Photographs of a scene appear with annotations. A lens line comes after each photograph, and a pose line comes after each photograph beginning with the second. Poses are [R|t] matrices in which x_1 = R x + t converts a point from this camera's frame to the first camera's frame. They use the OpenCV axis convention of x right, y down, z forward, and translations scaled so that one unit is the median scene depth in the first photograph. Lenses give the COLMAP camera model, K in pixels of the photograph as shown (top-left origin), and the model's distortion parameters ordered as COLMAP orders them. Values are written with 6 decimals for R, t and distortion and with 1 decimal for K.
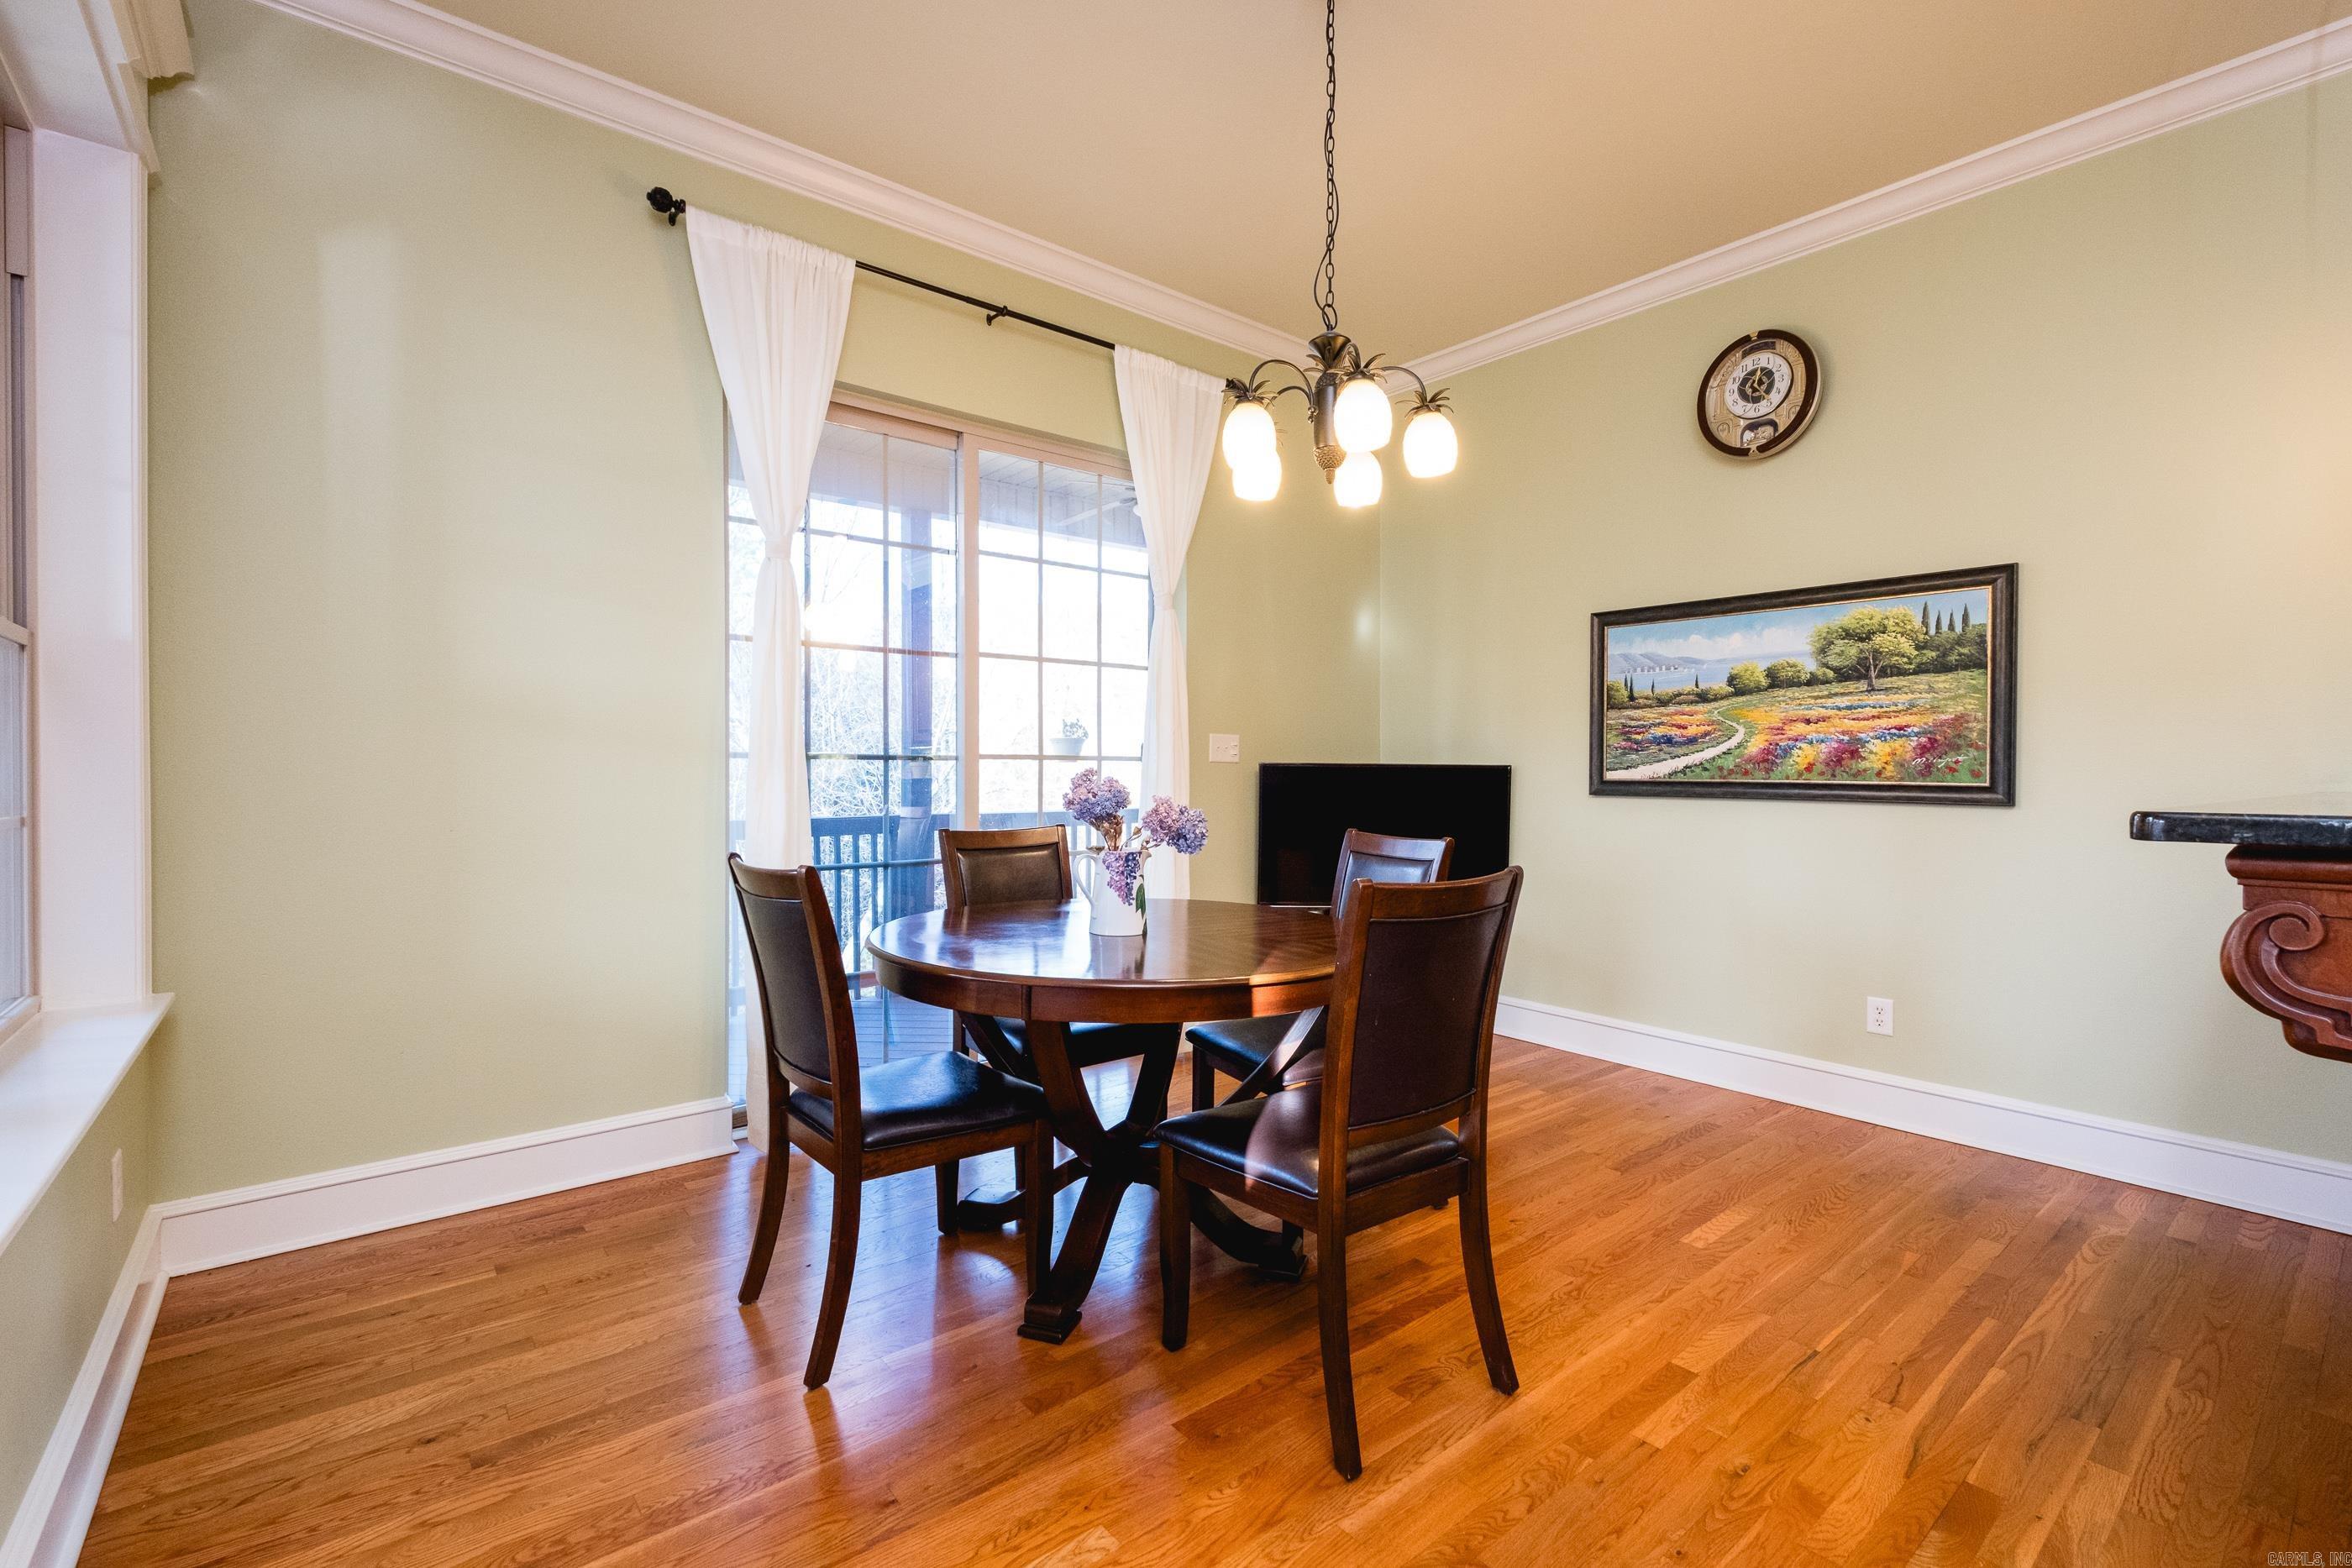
lens RADIAL K [[1024.8, 0, 1174.5], [0, 1024.8, 772.9], [0, 0, 1]] dist [0.008272, -0.004182]
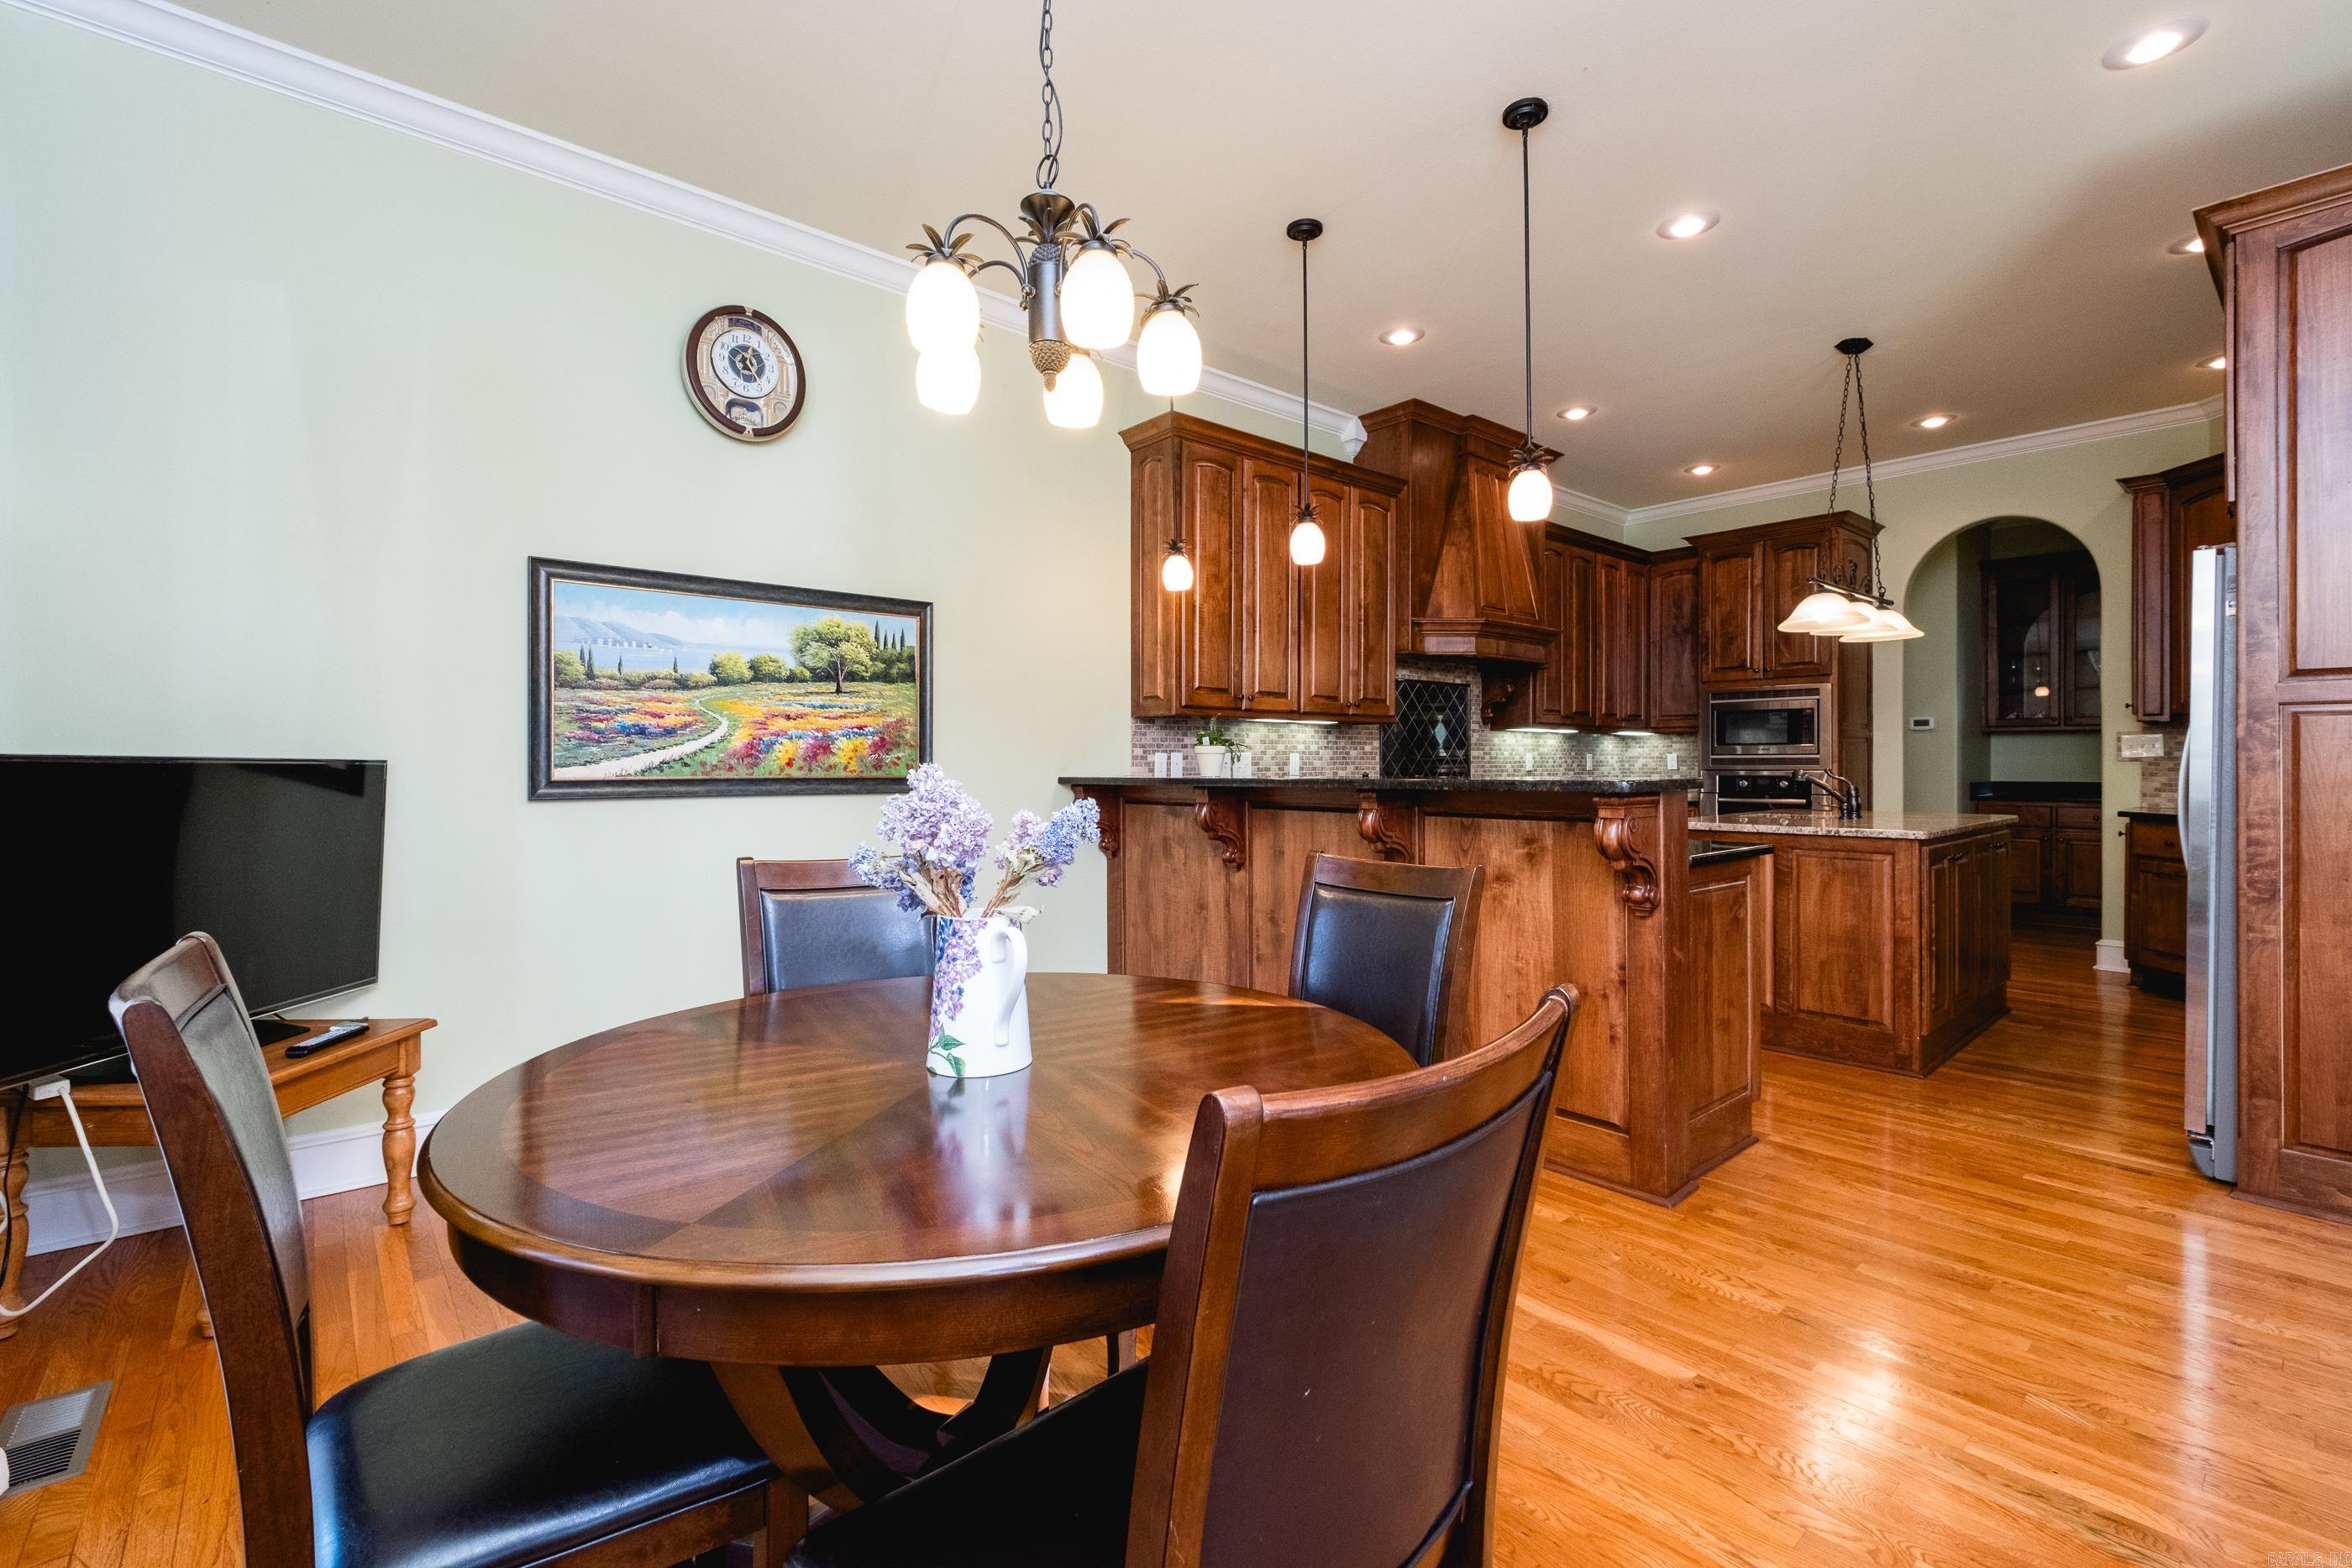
lens RADIAL K [[1024.8, 0, 1168.1], [0, 1024.8, 771.6], [0, 0, 1]] dist [0.008272, -0.004182]
pose [[-0.003599, -0.010562, 0.999938, -0.393393], [0.006010, 0.999926, 0.010583, -0.004566], [-0.999975, 0.006048, -0.003535, 0.609535]]
